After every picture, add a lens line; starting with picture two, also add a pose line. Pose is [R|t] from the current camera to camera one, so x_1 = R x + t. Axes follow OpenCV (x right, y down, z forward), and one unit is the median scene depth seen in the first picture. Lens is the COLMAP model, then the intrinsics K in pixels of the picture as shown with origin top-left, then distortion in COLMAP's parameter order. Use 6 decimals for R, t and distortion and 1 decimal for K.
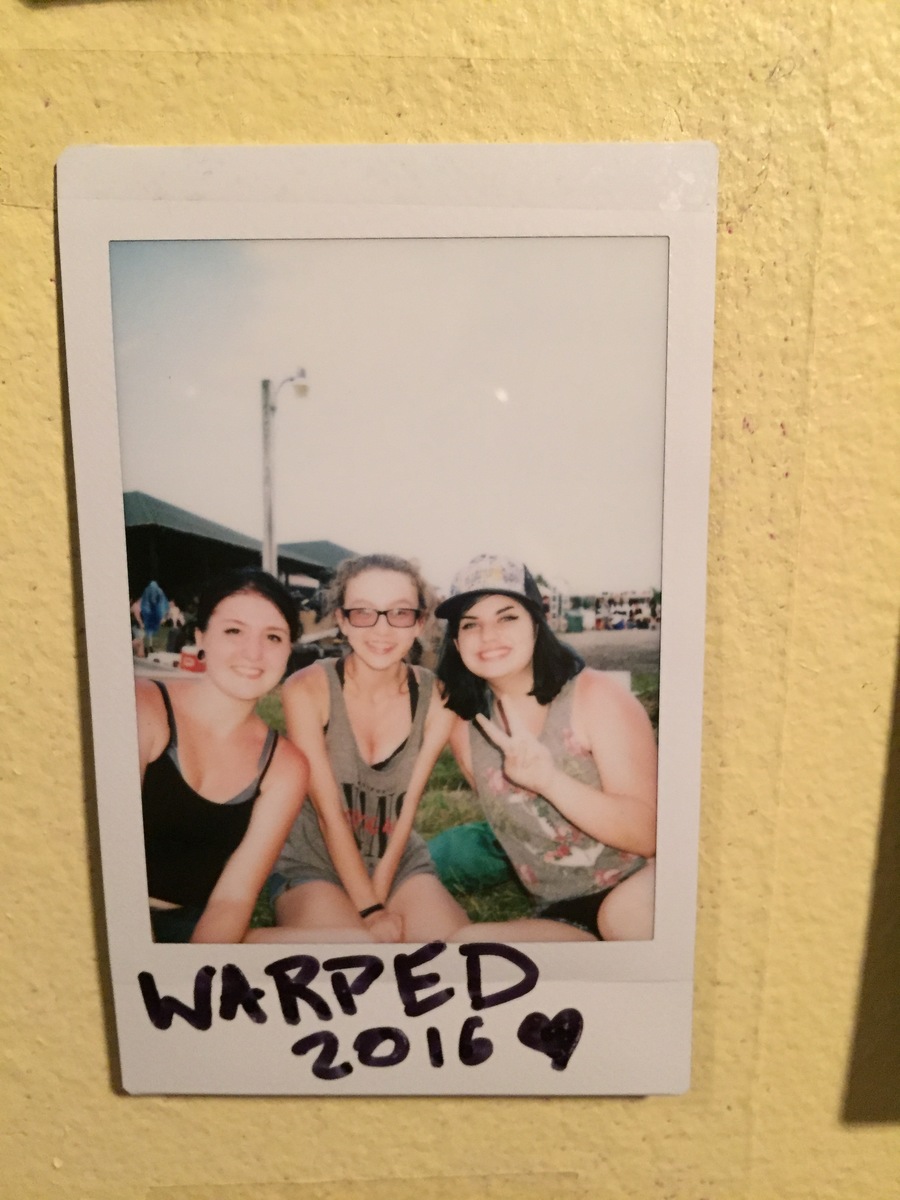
lens RADIAL K [[992.8, 0, 455.2], [0, 992.8, 572.9], [0, 0, 1]] dist [0.048230, -0.087398]
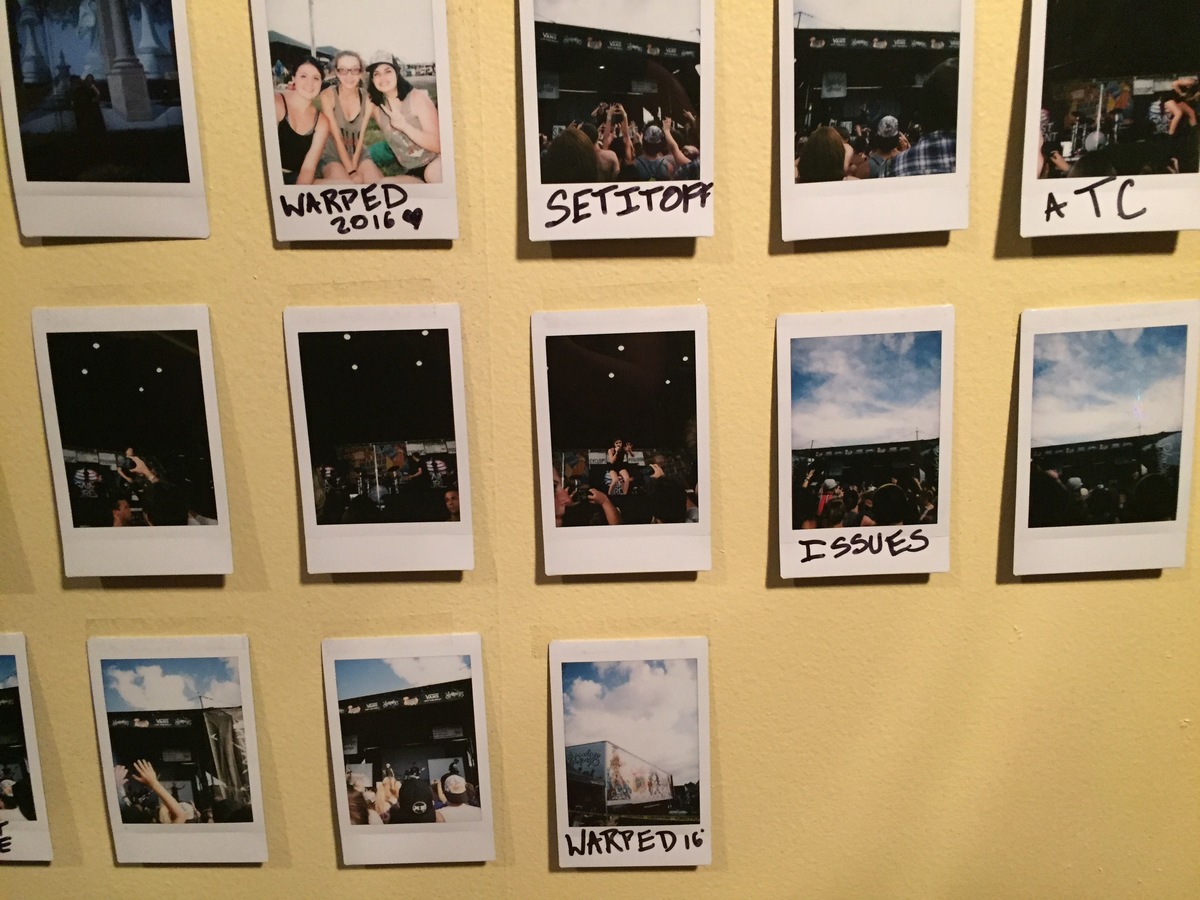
lens RADIAL K [[972.9, 0, 602.4], [0, 972.9, 437.6], [0, 0, 1]] dist [0.043478, -0.078310]
pose [[0.999957, -0.008227, 0.004233, 0.692848], [0.007742, 0.994533, 0.104136, 0.861229], [-0.005066, -0.104099, 0.994554, -2.190545]]
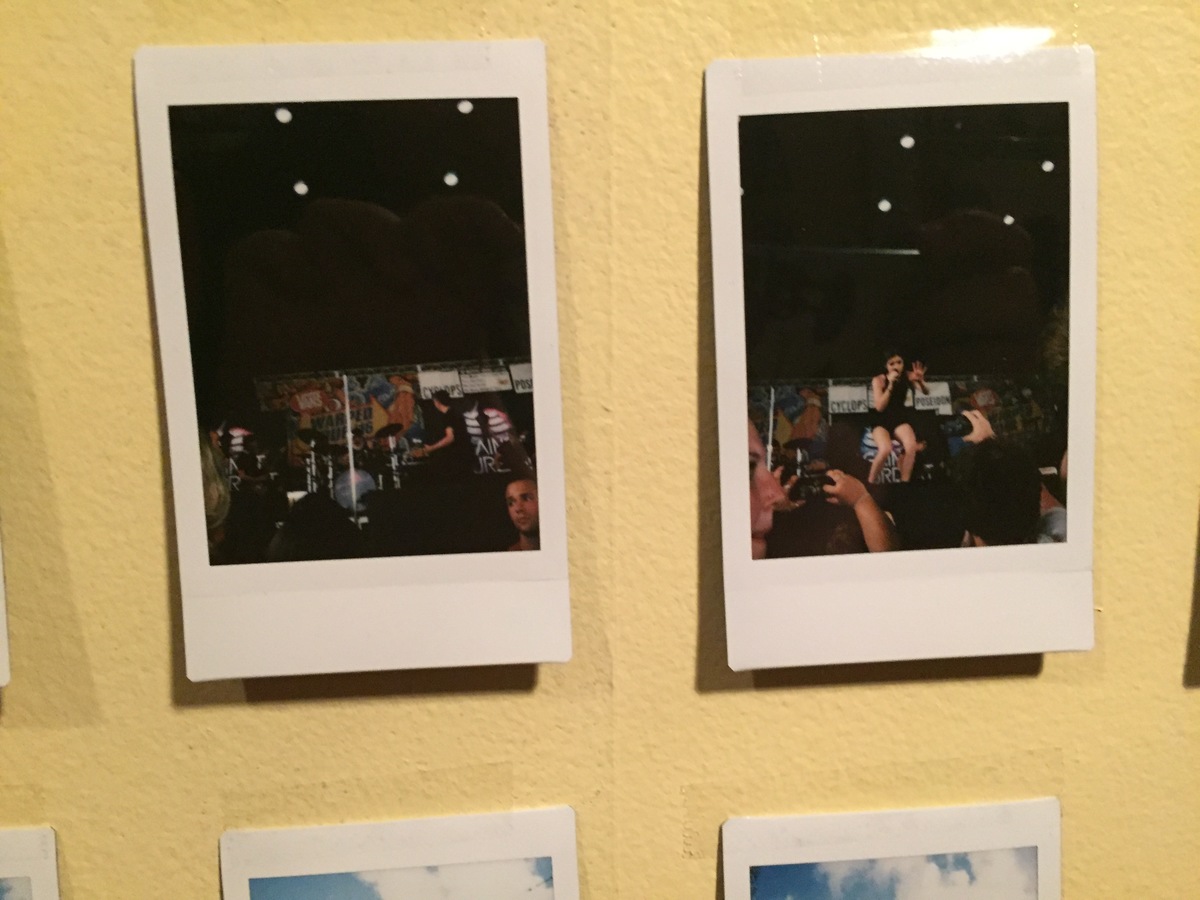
lens RADIAL K [[992.8, 0, 600.8], [0, 992.8, 453.1], [0, 0, 1]] dist [0.048230, -0.087398]
pose [[0.998268, -0.024940, 0.053279, 0.218196], [0.025069, 0.999684, -0.001771, 1.364638], [-0.053218, 0.003103, 0.998578, -0.349724]]
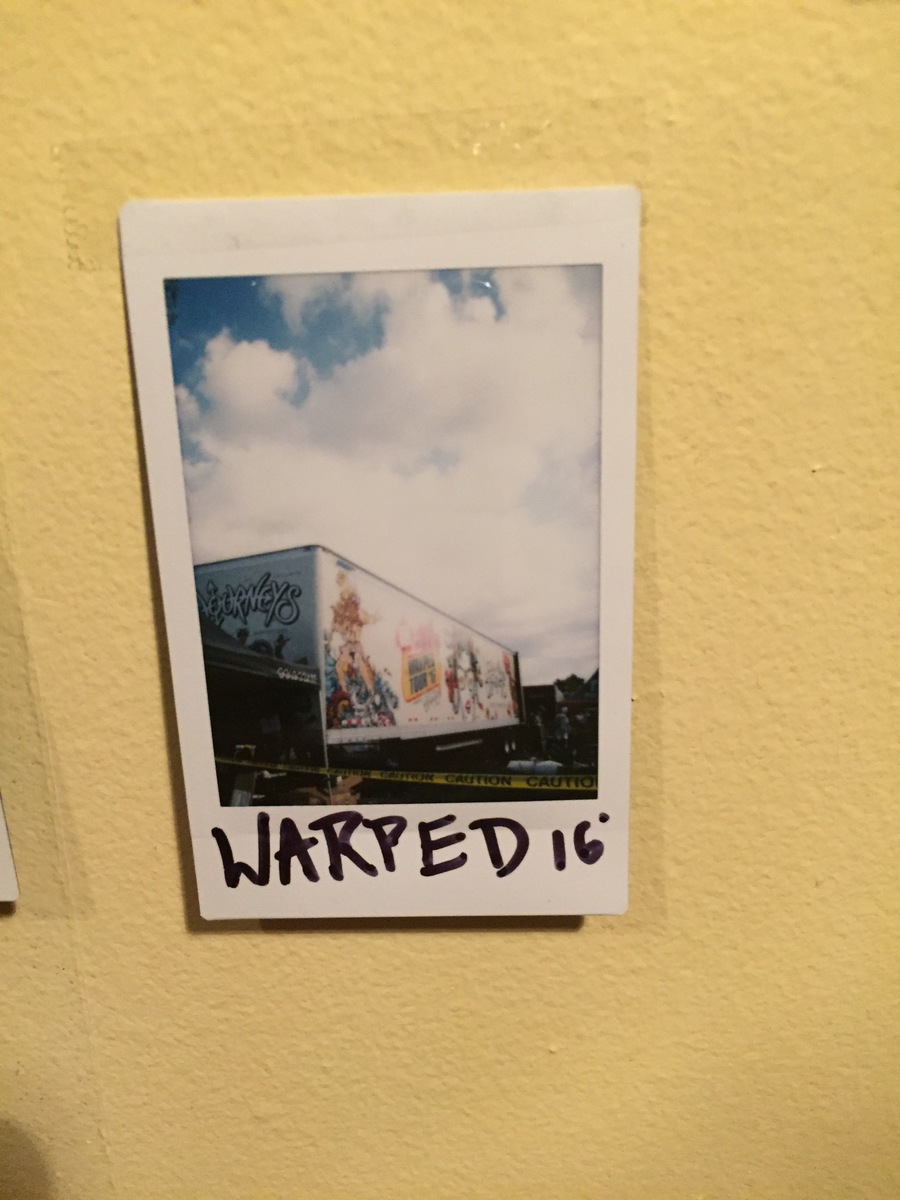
lens RADIAL K [[1058.5, 0, 446.5], [0, 1058.5, 603.3], [0, 0, 1]] dist [0.025191, -0.056802]
pose [[0.999977, -0.006105, -0.002902, 0.877171], [0.006565, 0.979438, 0.201639, 2.201788], [0.001611, -0.201654, 0.979456, 0.078268]]
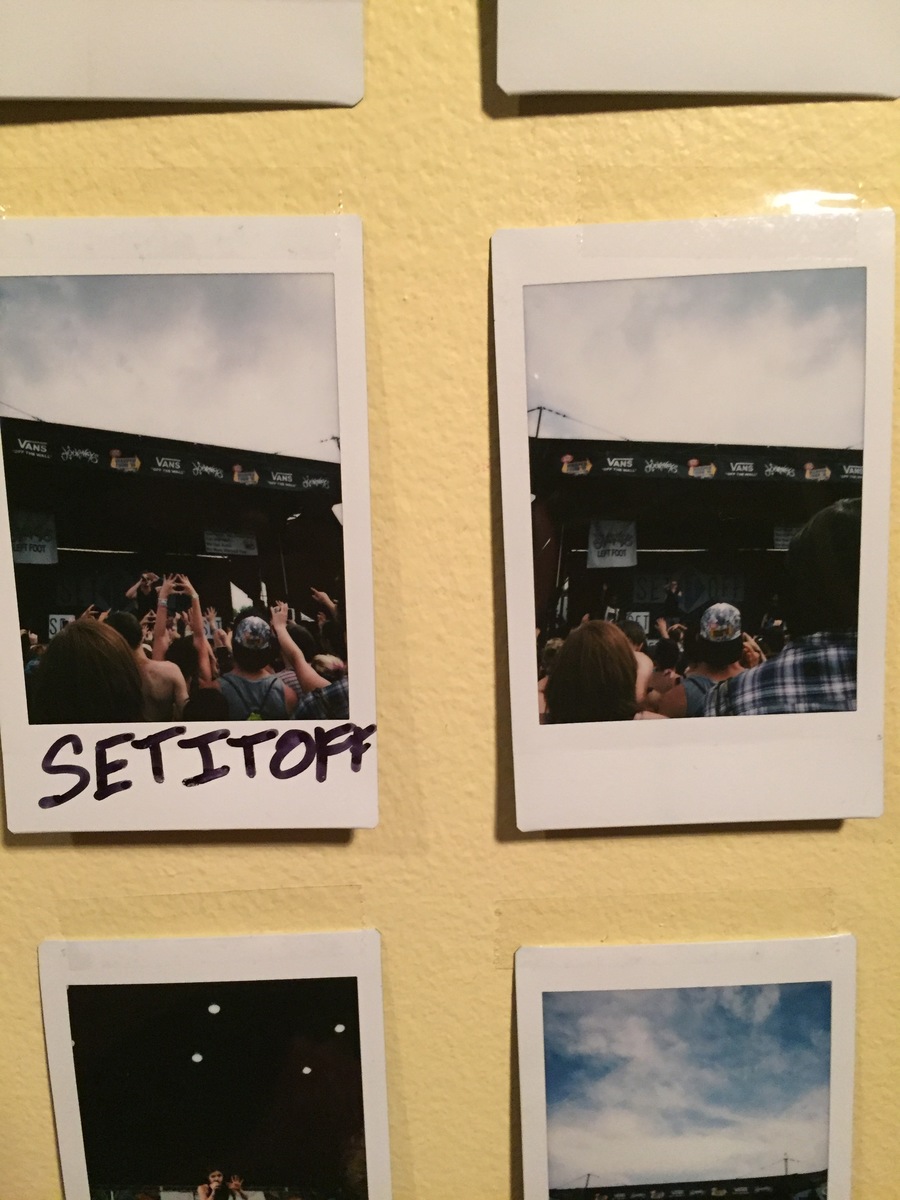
lens RADIAL K [[992.8, 0, 468.2], [0, 992.8, 592.2], [0, 0, 1]] dist [0.048230, -0.087398]
pose [[0.999911, 0.003800, 0.012775, 1.192832], [-0.004229, 0.999421, 0.033760, 0.113401], [-0.012640, -0.033811, 0.999348, -0.598464]]
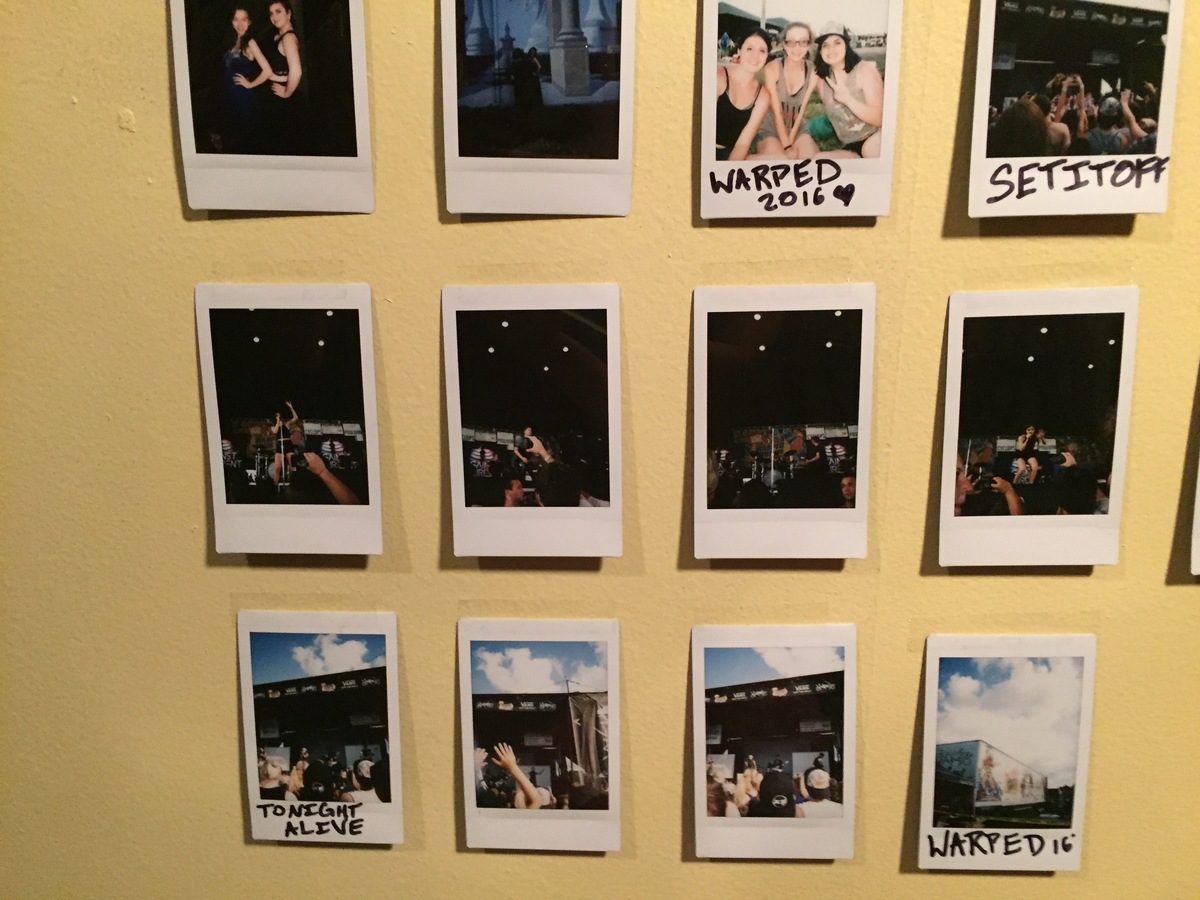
lens RADIAL K [[992.8, 0, 593.8], [0, 992.8, 441.1], [0, 0, 1]] dist [0.048230, -0.087398]
pose [[0.998793, 0.006355, -0.048700, -0.530539], [-0.001164, 0.994378, 0.105884, 0.919414], [0.049099, -0.105700, 0.993185, -2.211050]]
